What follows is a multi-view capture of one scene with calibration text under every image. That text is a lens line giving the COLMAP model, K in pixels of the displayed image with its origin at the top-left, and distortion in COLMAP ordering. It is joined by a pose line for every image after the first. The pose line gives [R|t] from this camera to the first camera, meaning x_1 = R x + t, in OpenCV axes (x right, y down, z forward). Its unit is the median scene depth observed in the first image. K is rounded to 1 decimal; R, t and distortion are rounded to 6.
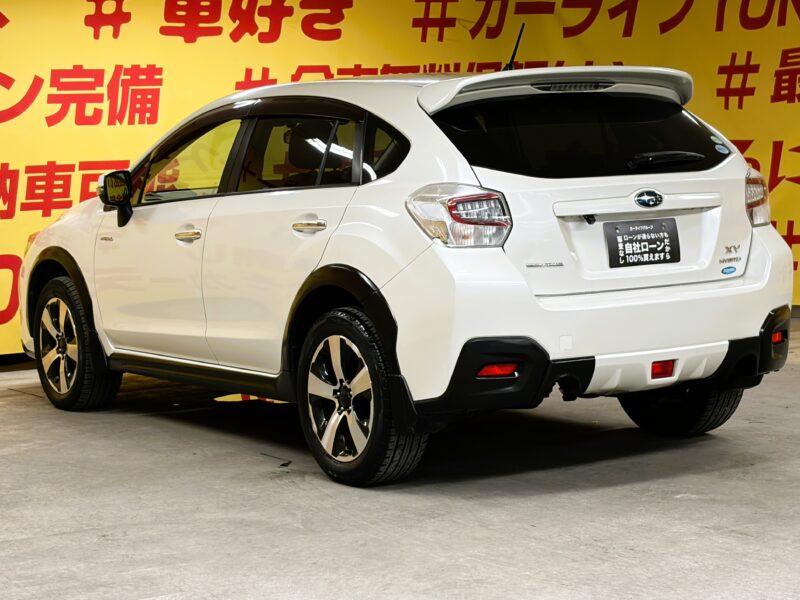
lens RADIAL K [[1828.6, 0, 400.0], [0, 1828.6, 300.0], [0, 0, 1]] dist [0.238363, -0.390089]
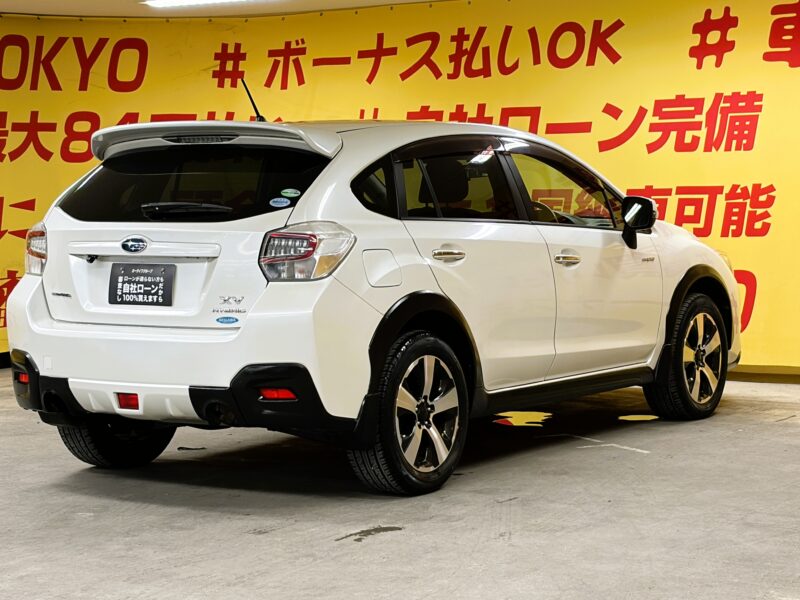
lens RADIAL K [[1860.6, 0, 400.0], [0, 1860.6, 300.0], [0, 0, 1]] dist [0.312480, -1.085557]
pose [[0.399223, 0.089540, -0.912471, 1.170129], [-0.081832, 0.994728, 0.061809, -0.099998], [0.913195, 0.049994, 0.404445, 0.667664]]
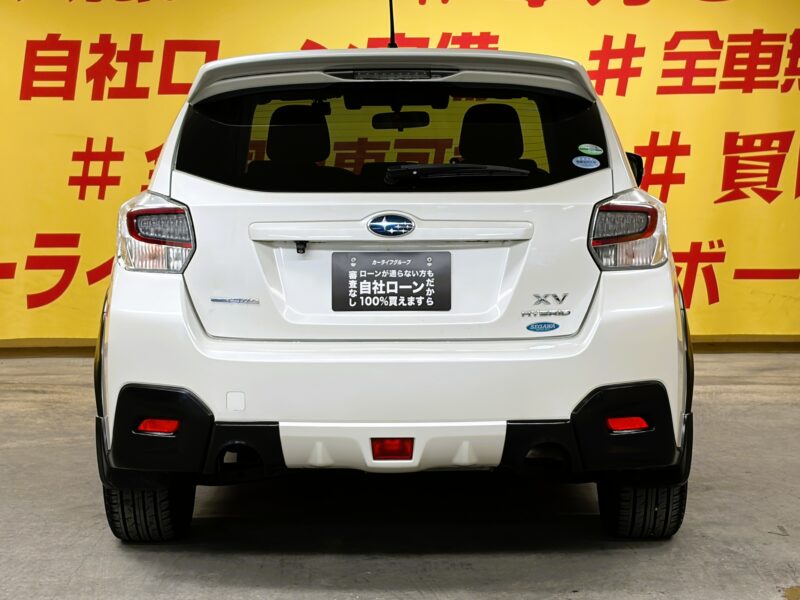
lens RADIAL K [[1860.6, 0, 400.0], [0, 1860.6, 300.0], [0, 0, 1]] dist [0.312480, -1.085557]
pose [[0.835065, 0.084092, -0.543687, 0.539883], [-0.071233, 0.996457, 0.044713, -0.056564], [0.545520, 0.001390, 0.838096, 0.338819]]
